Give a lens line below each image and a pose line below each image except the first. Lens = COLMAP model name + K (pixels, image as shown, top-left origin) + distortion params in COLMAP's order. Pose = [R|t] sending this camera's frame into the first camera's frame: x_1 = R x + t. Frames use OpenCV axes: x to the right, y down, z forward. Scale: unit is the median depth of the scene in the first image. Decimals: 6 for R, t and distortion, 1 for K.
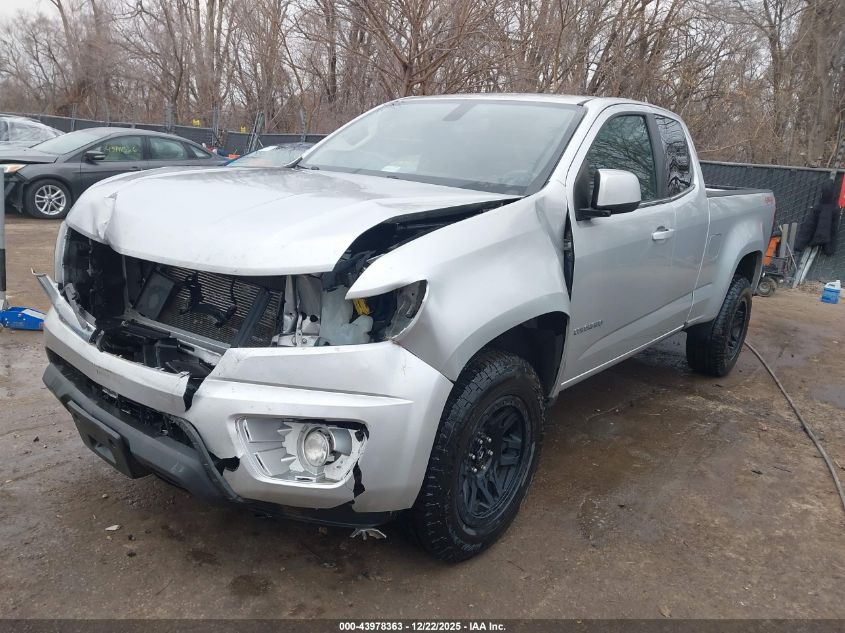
lens RADIAL K [[667.4, 0, 422.6], [0, 667.4, 315.8], [0, 0, 1]] dist [0.035136, -0.015046]
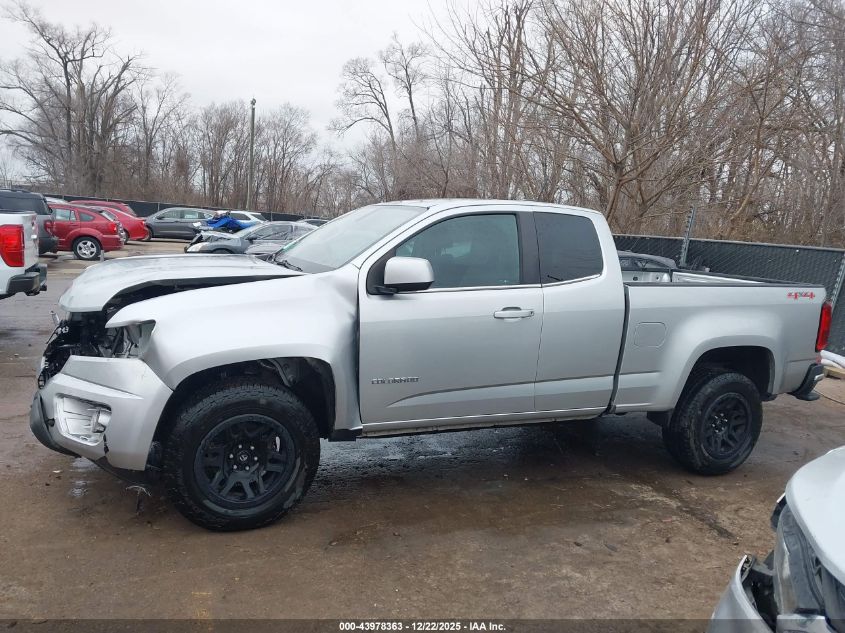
lens RADIAL K [[667.4, 0, 419.2], [0, 667.4, 316.3], [0, 0, 1]] dist [0.035136, -0.015046]
pose [[0.892761, 0.045851, -0.448191, 0.965727], [-0.107059, 0.987903, -0.112189, 0.036013], [0.437625, 0.148140, 0.886870, -0.104718]]
